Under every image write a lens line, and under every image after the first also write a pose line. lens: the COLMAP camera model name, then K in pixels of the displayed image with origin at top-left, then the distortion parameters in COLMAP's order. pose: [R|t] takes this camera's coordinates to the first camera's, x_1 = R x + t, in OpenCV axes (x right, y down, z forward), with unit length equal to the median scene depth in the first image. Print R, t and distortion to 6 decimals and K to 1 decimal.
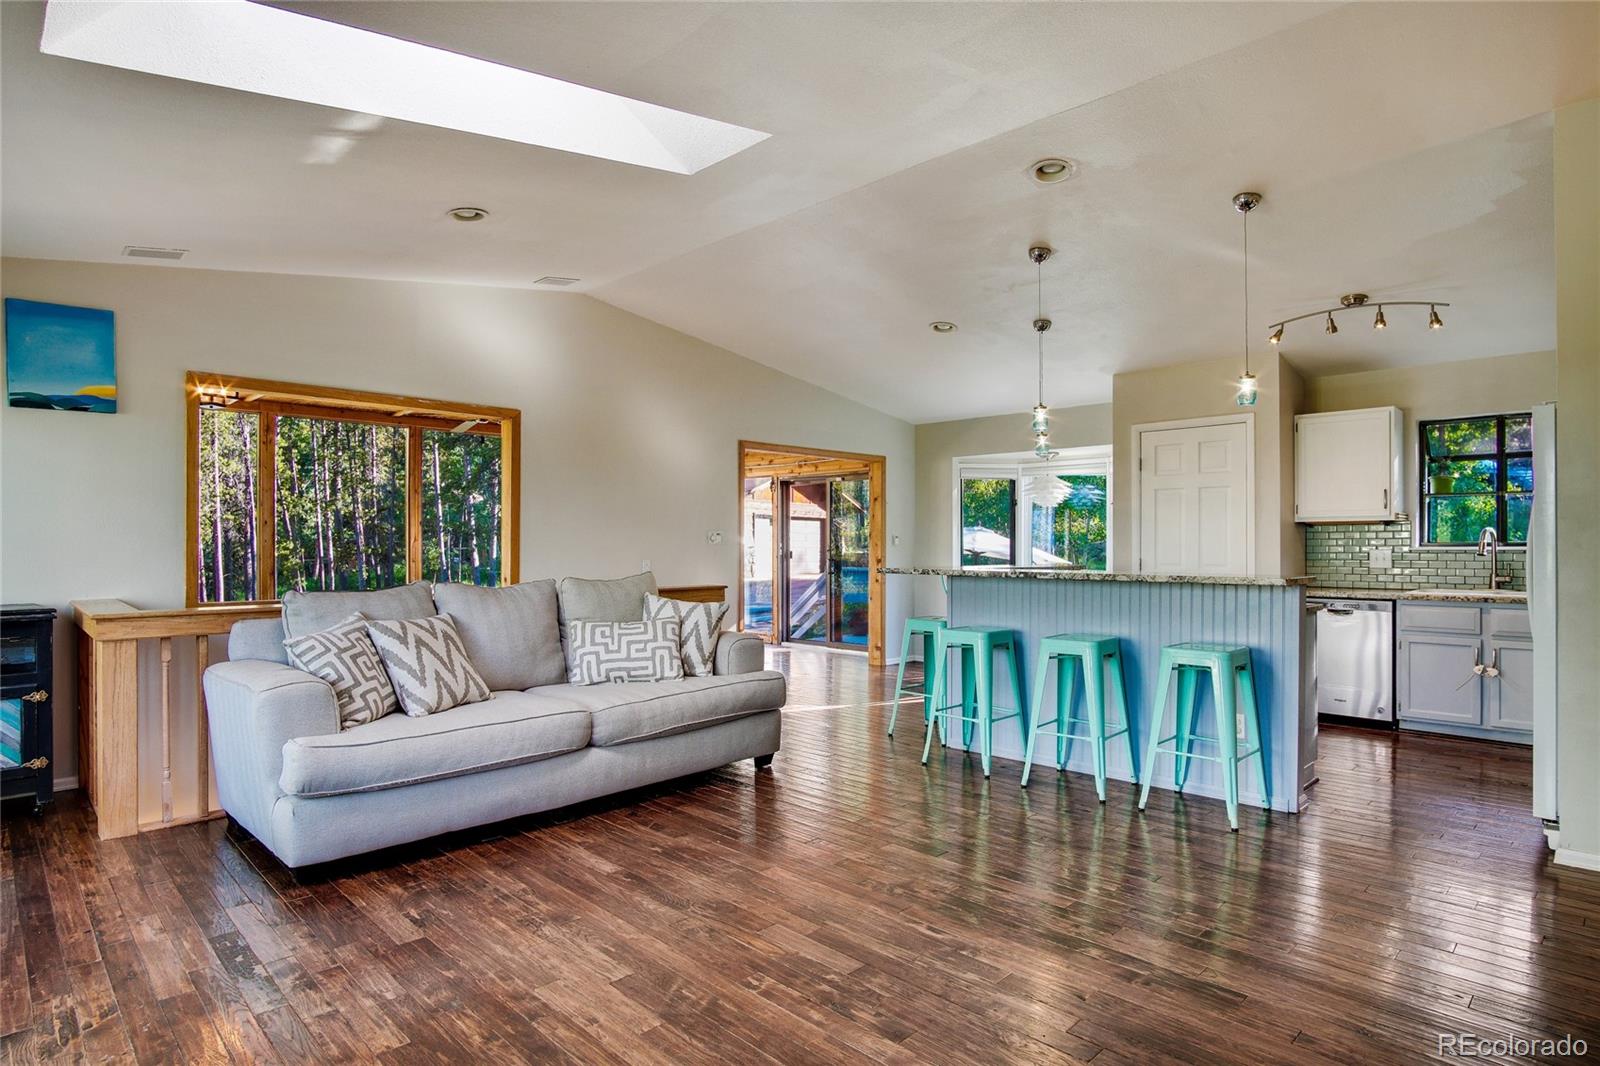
lens RADIAL K [[861.9, 0, 807.0], [0, 861.9, 538.9], [0, 0, 1]] dist [-0.026443, 0.002135]
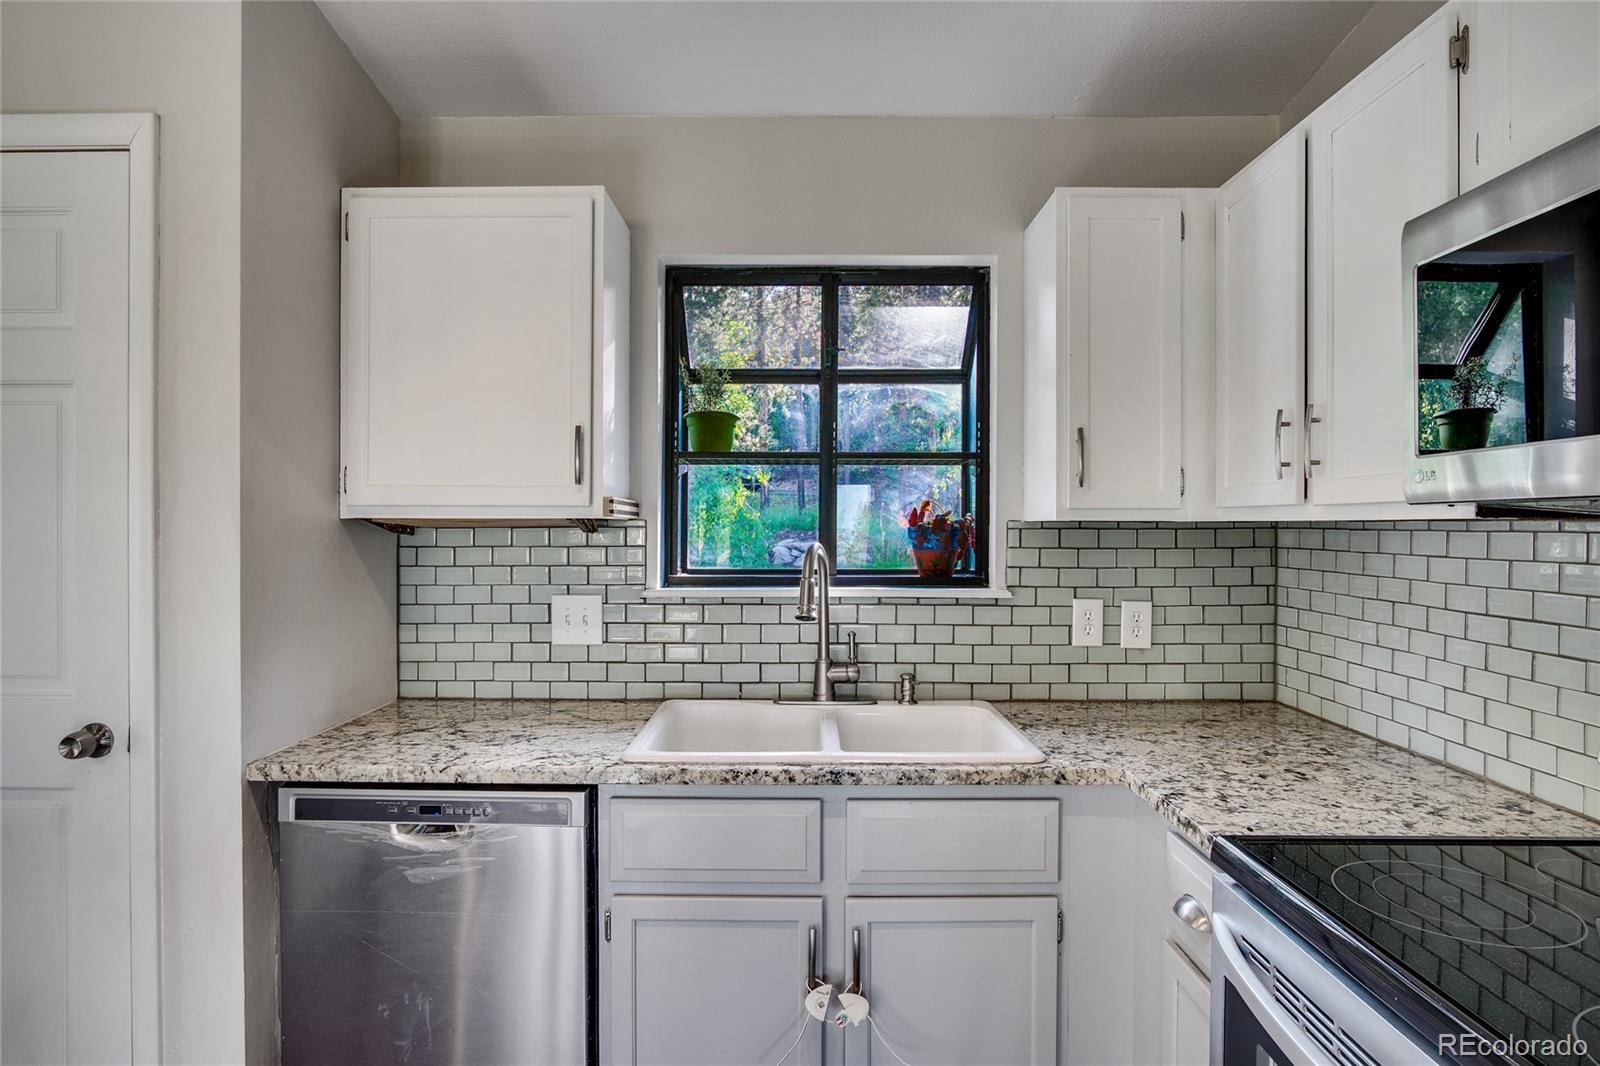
lens RADIAL K [[861.9, 0, 799.3], [0, 861.9, 529.8], [0, 0, 1]] dist [-0.026443, 0.002135]
pose [[0.717555, -0.000837, 0.696502, 0.530901], [-0.007821, 0.999927, 0.009258, -0.022714], [-0.696458, -0.012090, 0.717495, 0.731011]]
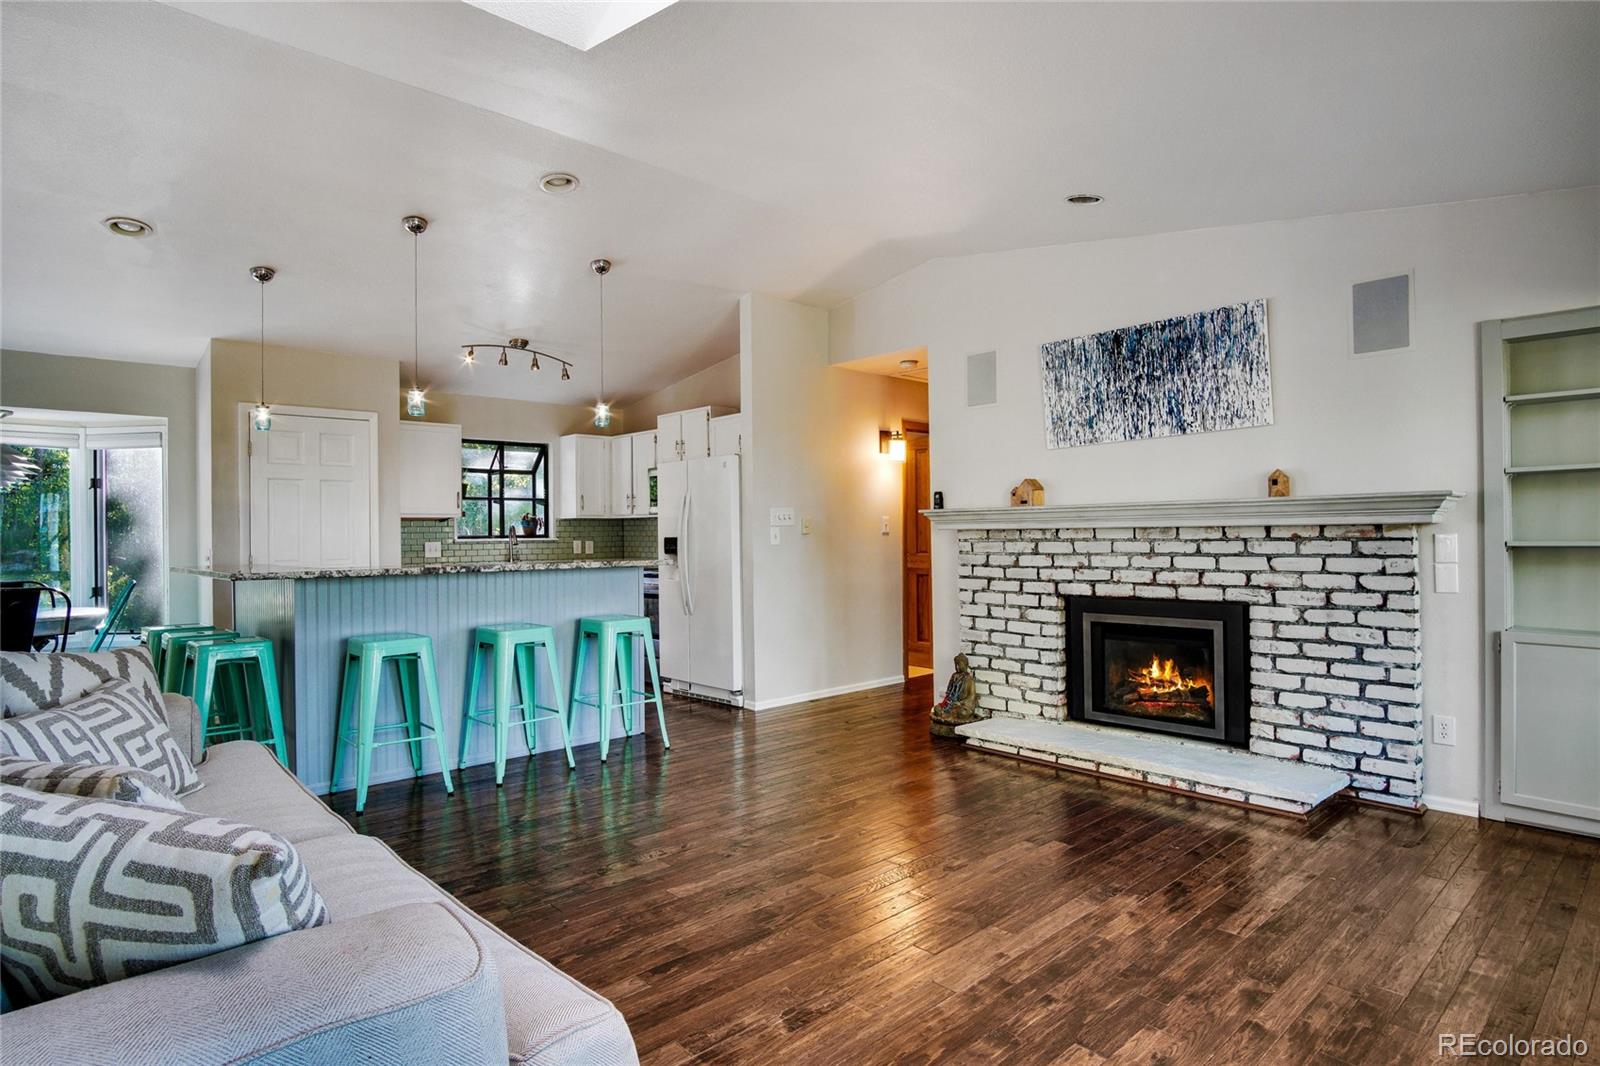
lens RADIAL K [[861.9, 0, 795.9], [0, 861.9, 530.9], [0, 0, 1]] dist [-0.026443, 0.002135]
pose [[0.040392, 0.002930, 0.999180, -0.558587], [0.003381, 0.999990, -0.003069, 0.002681], [-0.999178, 0.003502, 0.040381, 0.490744]]
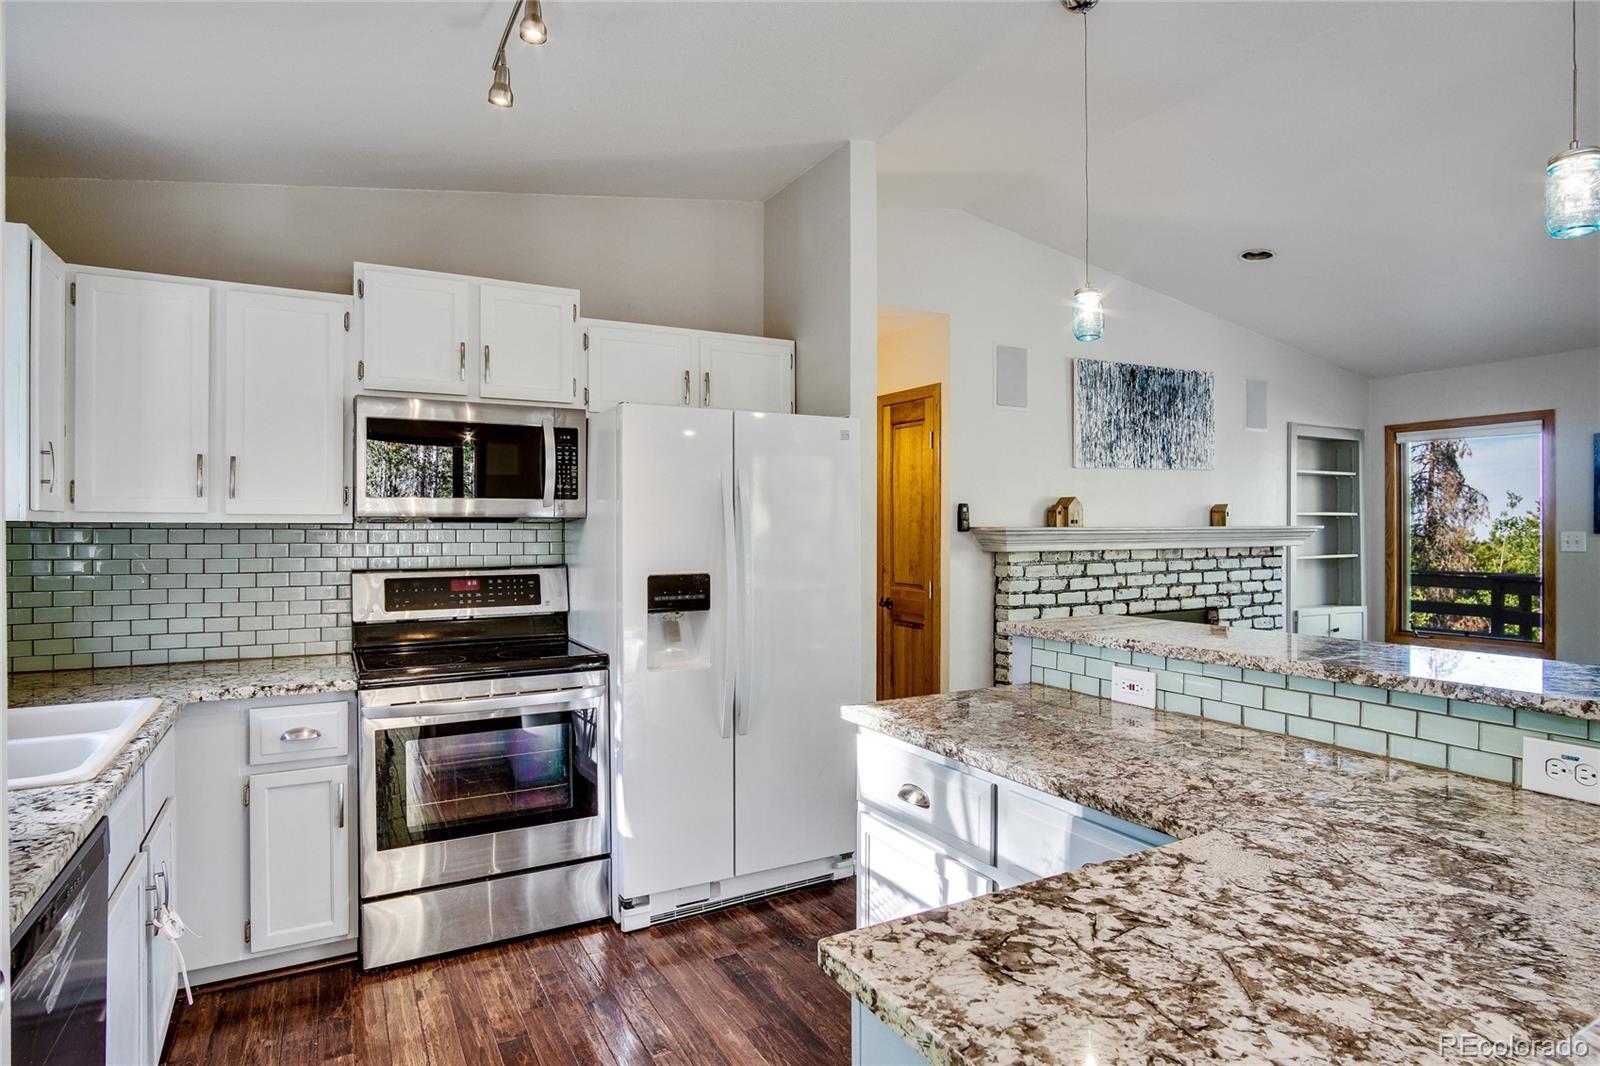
lens RADIAL K [[861.9, 0, 800.5], [0, 861.9, 528.2], [0, 0, 1]] dist [-0.026443, 0.002135]
pose [[-0.956719, 0.001270, 0.291011, 0.396518], [-0.000493, 0.999982, -0.005982, -0.018546], [-0.291013, -0.005867, -0.956701, 1.199147]]
